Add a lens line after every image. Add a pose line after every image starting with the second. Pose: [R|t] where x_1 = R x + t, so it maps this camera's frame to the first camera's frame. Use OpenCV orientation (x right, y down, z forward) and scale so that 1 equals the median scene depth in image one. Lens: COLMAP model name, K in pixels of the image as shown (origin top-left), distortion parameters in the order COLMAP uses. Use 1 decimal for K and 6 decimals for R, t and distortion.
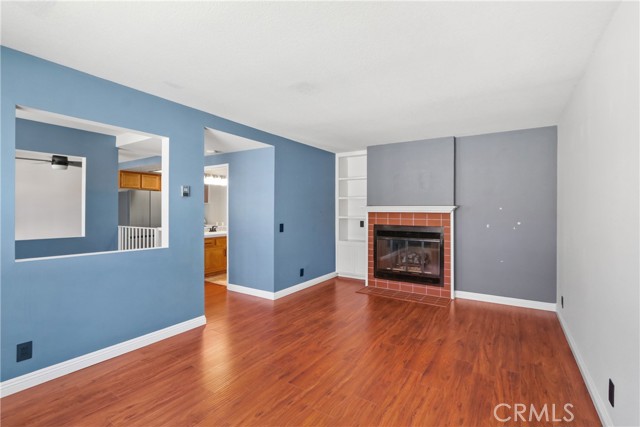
lens RADIAL K [[292.0, 0, 326.6], [0, 292.0, 213.4], [0, 0, 1]] dist [-0.015055, 0.000364]
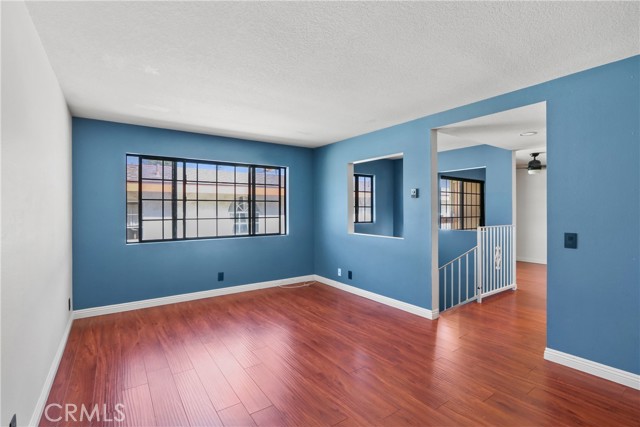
lens RADIAL K [[292.0, 0, 326.6], [0, 292.0, 213.4], [0, 0, 1]] dist [-0.015055, 0.000364]
pose [[-0.369066, 0.008205, -0.929367, 0.854872], [0.006478, 0.999959, 0.006256, -0.013542], [0.929381, -0.003711, -0.369104, 1.275723]]
